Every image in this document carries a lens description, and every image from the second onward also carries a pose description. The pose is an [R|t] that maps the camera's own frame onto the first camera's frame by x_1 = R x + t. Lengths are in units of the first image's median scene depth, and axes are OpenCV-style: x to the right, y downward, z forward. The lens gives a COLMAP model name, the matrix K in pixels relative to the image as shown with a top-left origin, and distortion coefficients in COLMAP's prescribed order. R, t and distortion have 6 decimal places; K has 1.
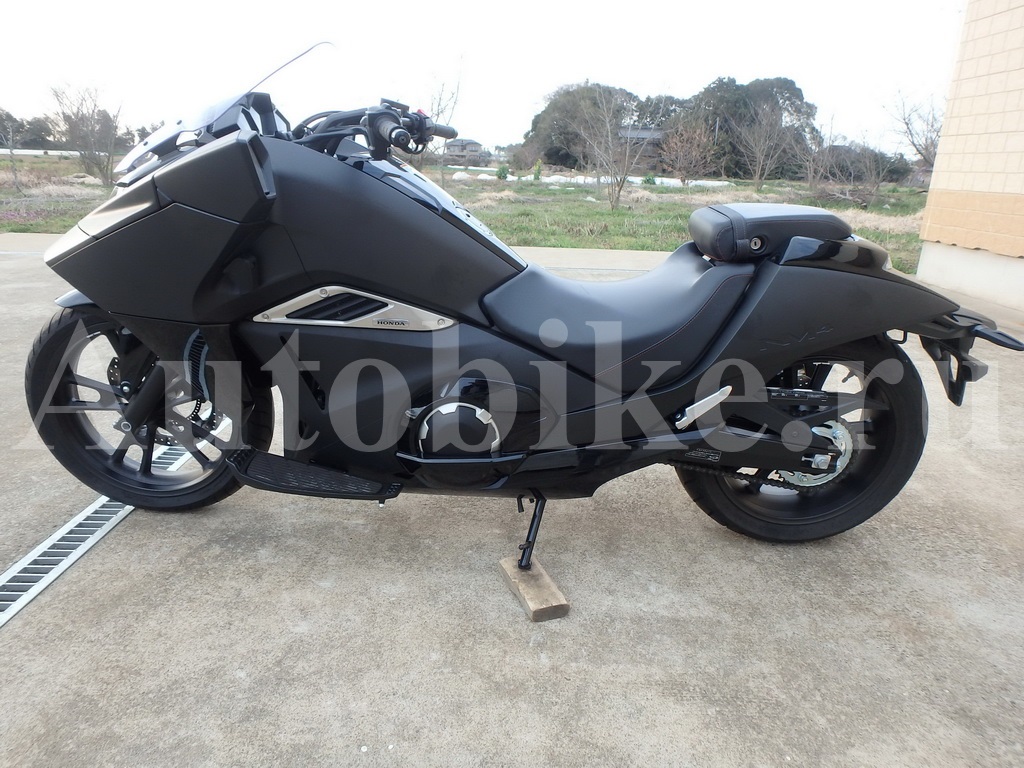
lens RADIAL K [[641.9, 0, 512.3], [0, 641.9, 374.3], [0, 0, 1]] dist [-0.040519, 0.013285]
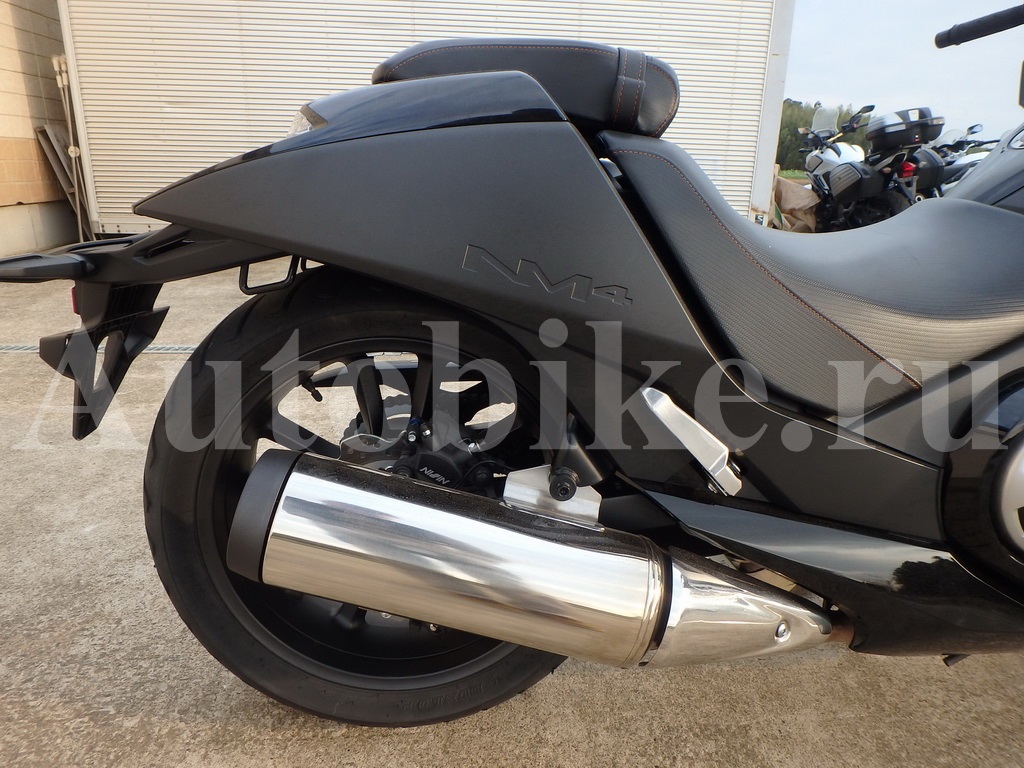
lens RADIAL K [[675.7, 0, 502.5], [0, 675.7, 371.9], [0, 0, 1]] dist [-0.026519, 0.005243]
pose [[-0.995721, -0.033220, -0.086236, 0.471455], [-0.077113, 0.812939, 0.577220, -0.370043], [0.050930, 0.581400, -0.812022, 1.605246]]
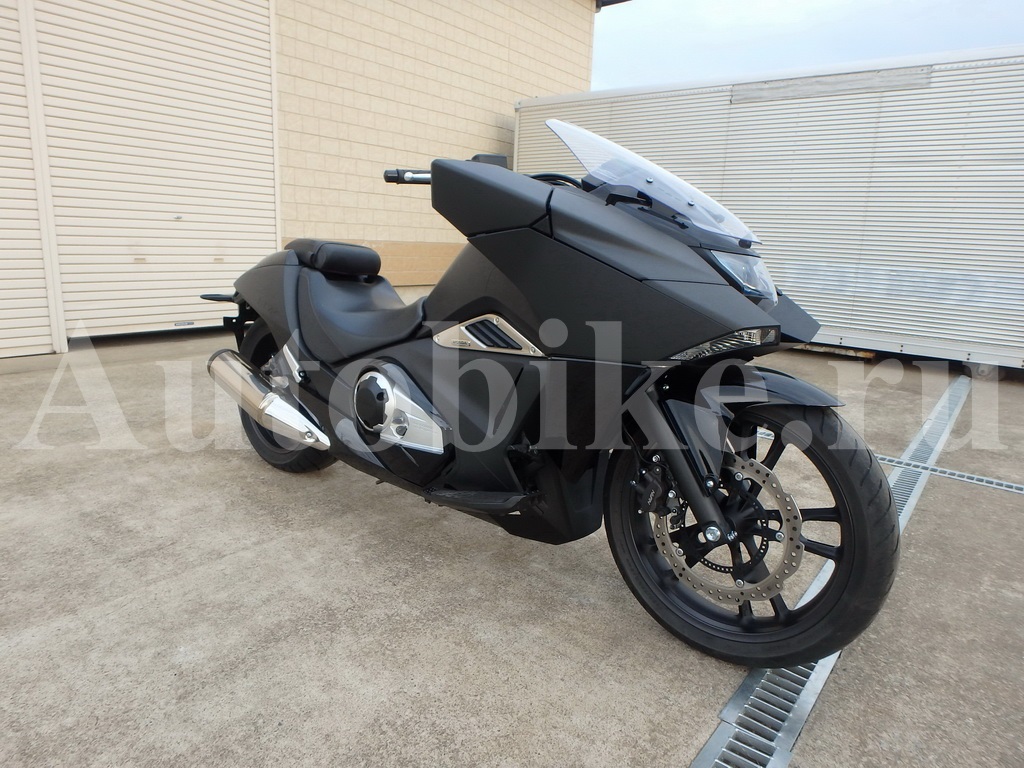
lens RADIAL K [[641.9, 0, 515.0], [0, 641.9, 381.3], [0, 0, 1]] dist [-0.040519, 0.013285]
pose [[-0.788315, -0.193808, 0.583951, -0.923256], [0.126005, 0.878123, 0.461544, -0.621924], [-0.602231, 0.437423, -0.667816, 1.922659]]
